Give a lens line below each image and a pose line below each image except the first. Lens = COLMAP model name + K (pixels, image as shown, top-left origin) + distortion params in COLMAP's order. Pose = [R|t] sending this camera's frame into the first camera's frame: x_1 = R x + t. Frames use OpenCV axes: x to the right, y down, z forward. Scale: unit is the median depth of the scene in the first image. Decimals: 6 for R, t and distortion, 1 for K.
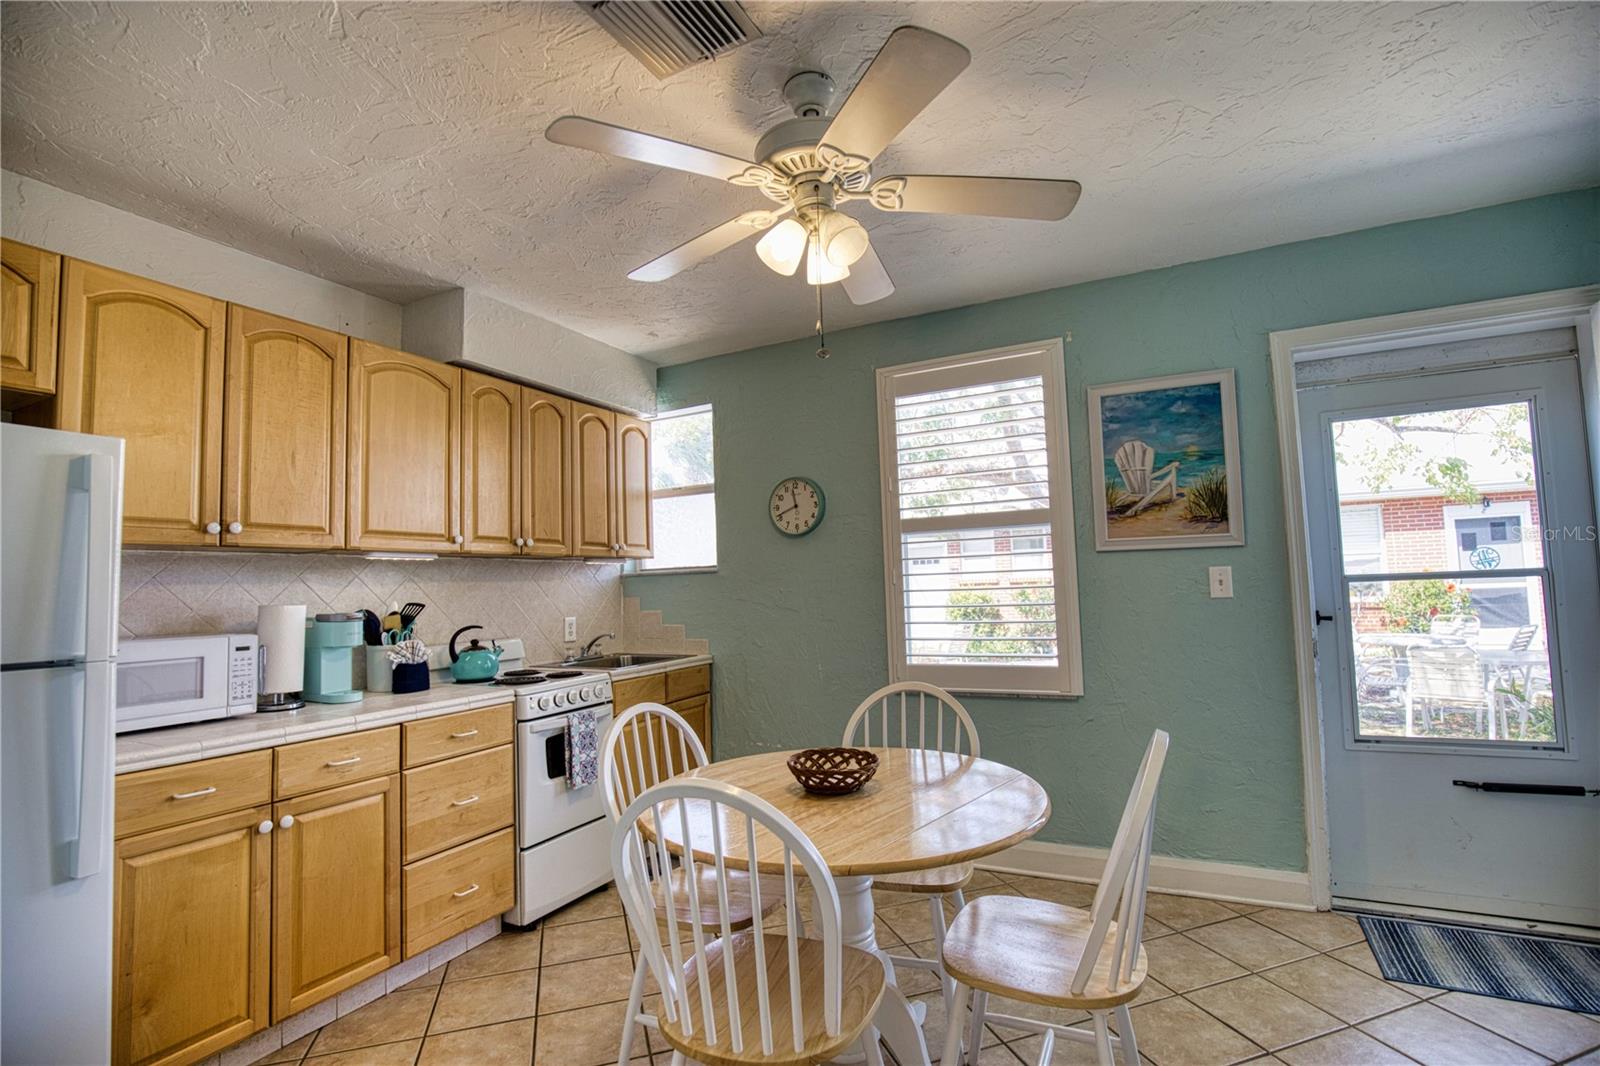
lens RADIAL K [[730.8, 0, 812.3], [0, 730.8, 537.2], [0, 0, 1]] dist [-0.034098, 0.006858]
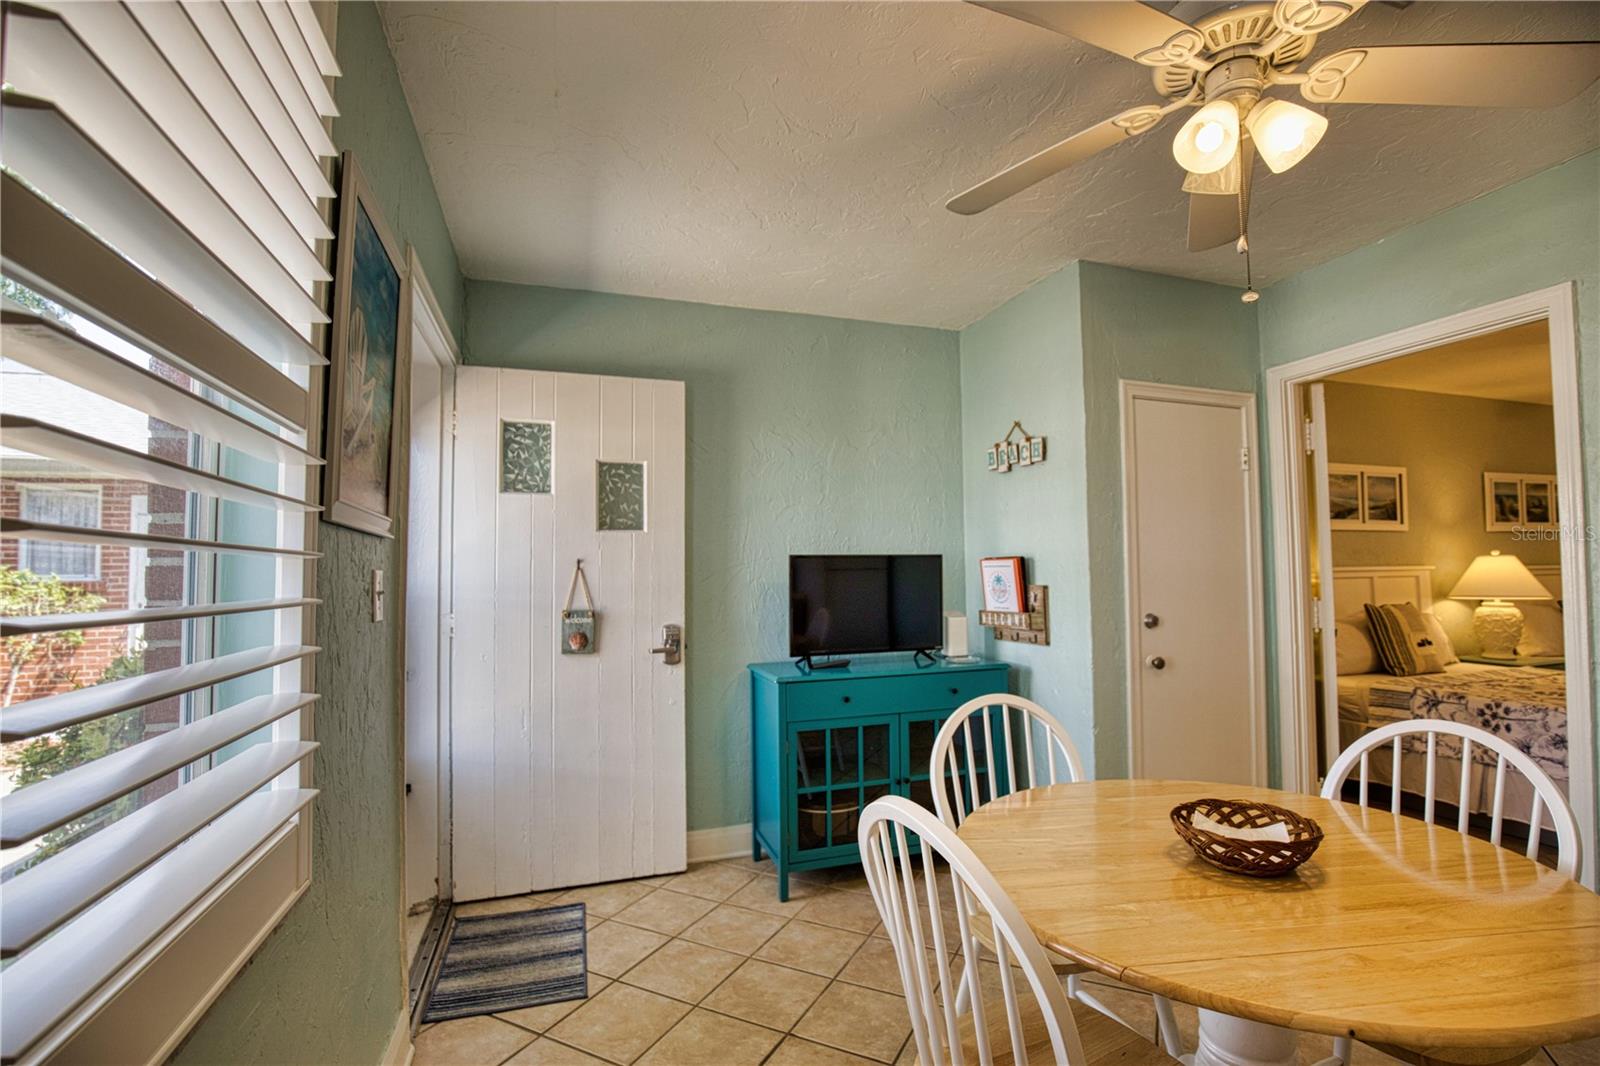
lens RADIAL K [[725.1, 0, 804.9], [0, 725.1, 540.2], [0, 0, 1]] dist [-0.029272, 0.000266]
pose [[-0.703156, 0.074538, 0.707118, -0.109889], [-0.013525, 0.992908, -0.118112, 0.078956], [-0.710907, -0.092615, -0.697161, 1.124302]]
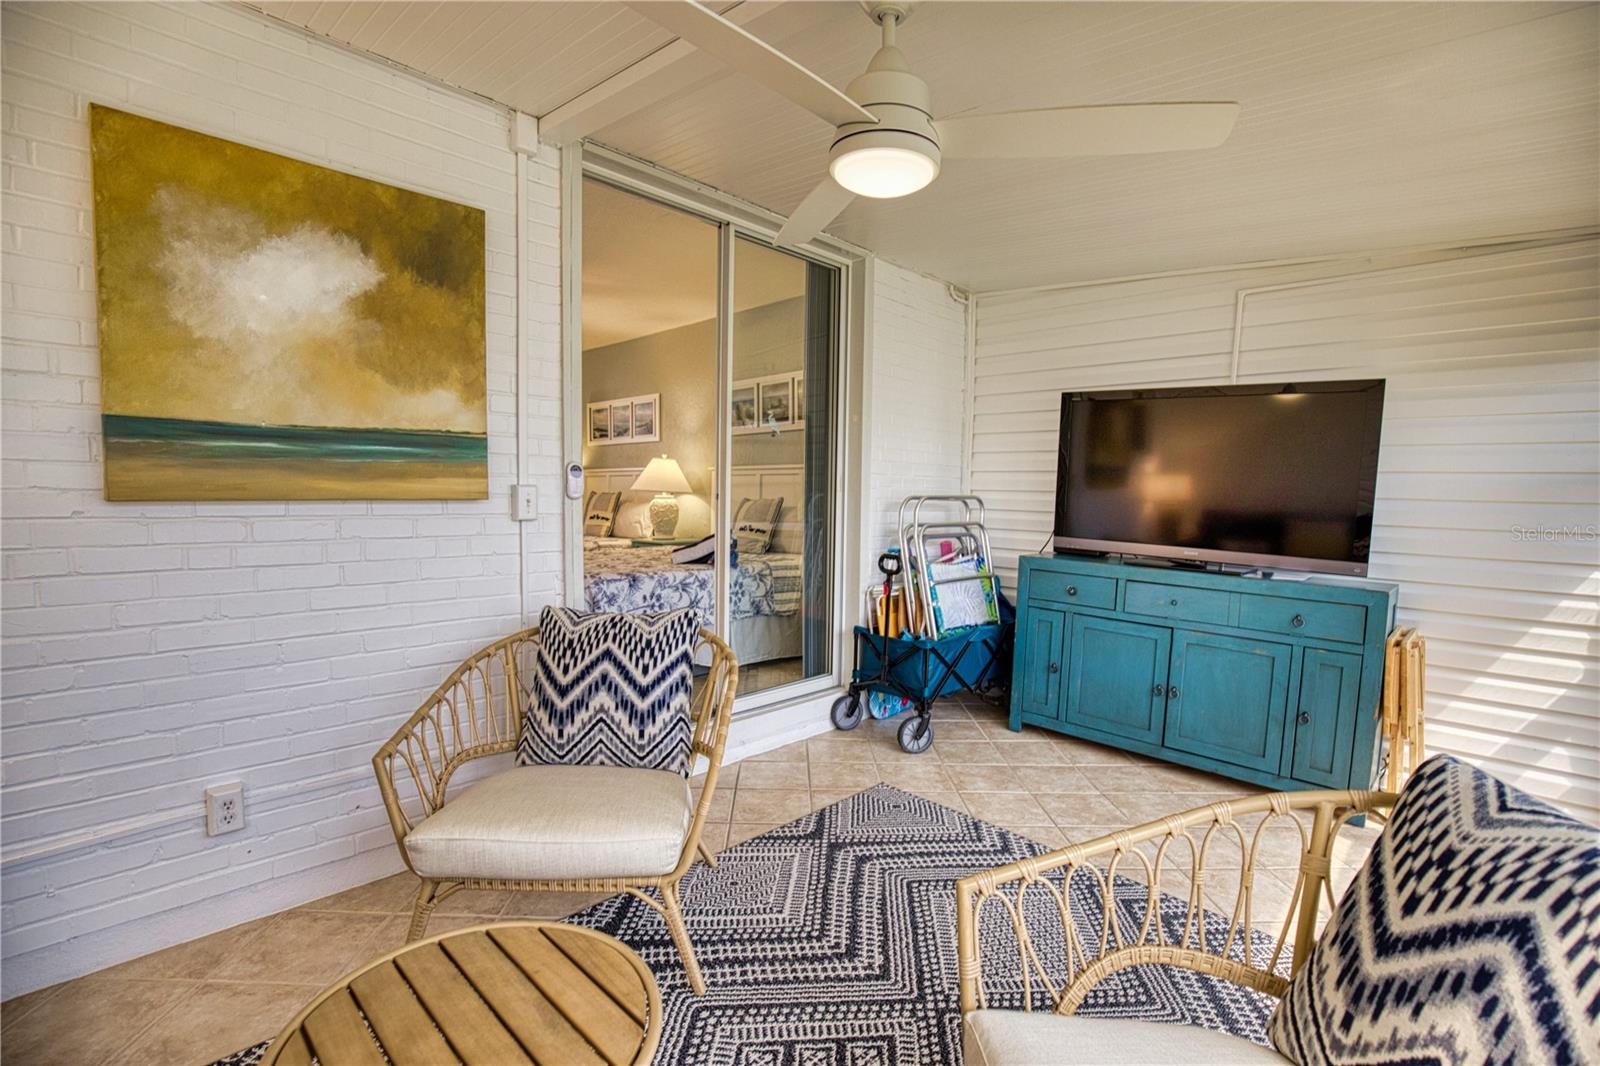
lens RADIAL K [[730.8, 0, 814.5], [0, 730.8, 533.0], [0, 0, 1]] dist [-0.034098, 0.006858]
pose [[0.289648, -0.012067, 0.957057, -1.941167], [-0.088938, 0.995255, 0.039465, -0.001620], [-0.952992, -0.096549, 0.287200, -2.106201]]
